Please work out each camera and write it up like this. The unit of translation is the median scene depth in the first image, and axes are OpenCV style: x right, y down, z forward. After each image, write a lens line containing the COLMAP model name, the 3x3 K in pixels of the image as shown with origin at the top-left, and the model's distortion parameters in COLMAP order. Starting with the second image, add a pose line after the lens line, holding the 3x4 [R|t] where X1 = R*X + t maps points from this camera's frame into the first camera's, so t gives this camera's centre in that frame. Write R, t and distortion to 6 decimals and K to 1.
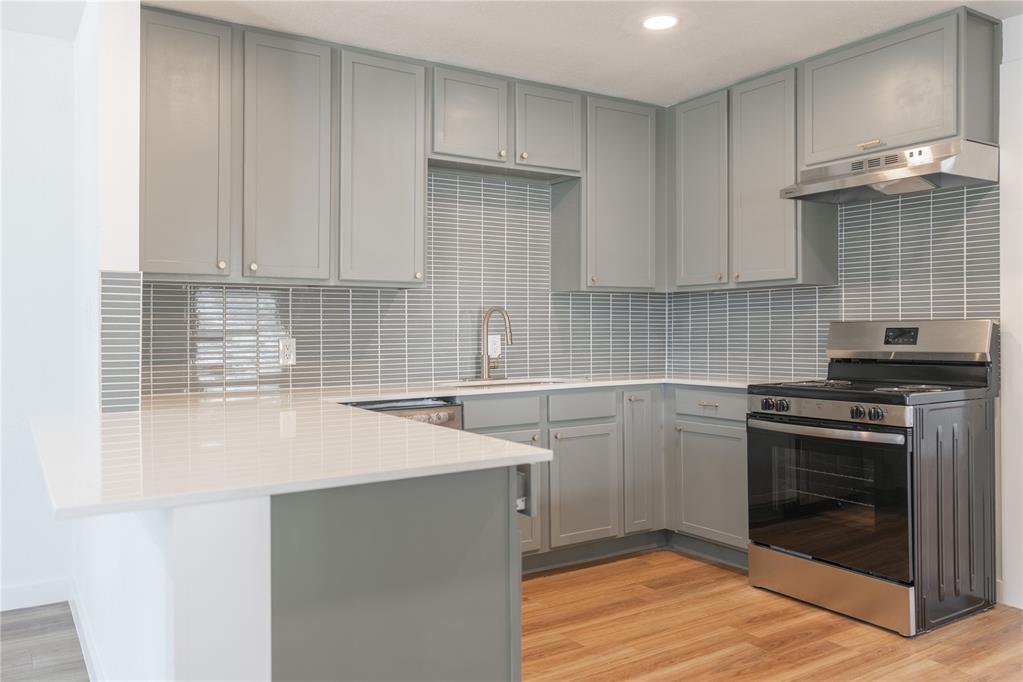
lens RADIAL K [[805.7, 0, 511.8], [0, 805.7, 318.4], [0, 0, 1]] dist [0.001947, 0.003918]
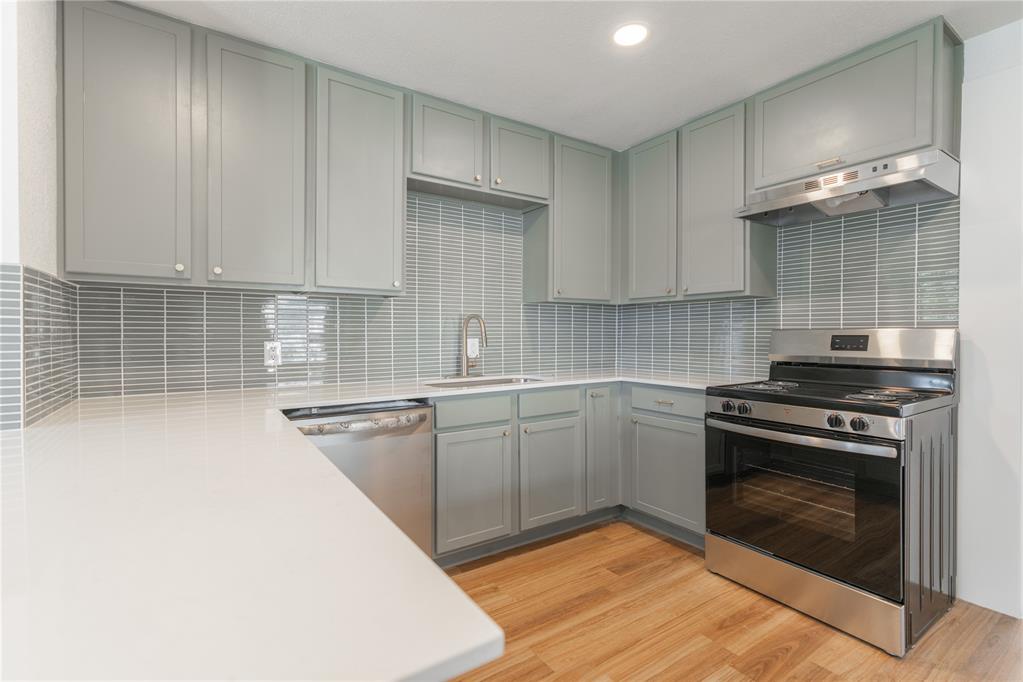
lens RADIAL K [[470.0, 0, 498.5], [0, 470.0, 336.1], [0, 0, 1]] dist [0.001957, 0.000139]
pose [[0.999949, 0.007928, 0.006258, 0.007635], [-0.008053, 0.999763, 0.020233, 0.003366], [-0.006096, -0.020283, 0.999776, 0.348372]]
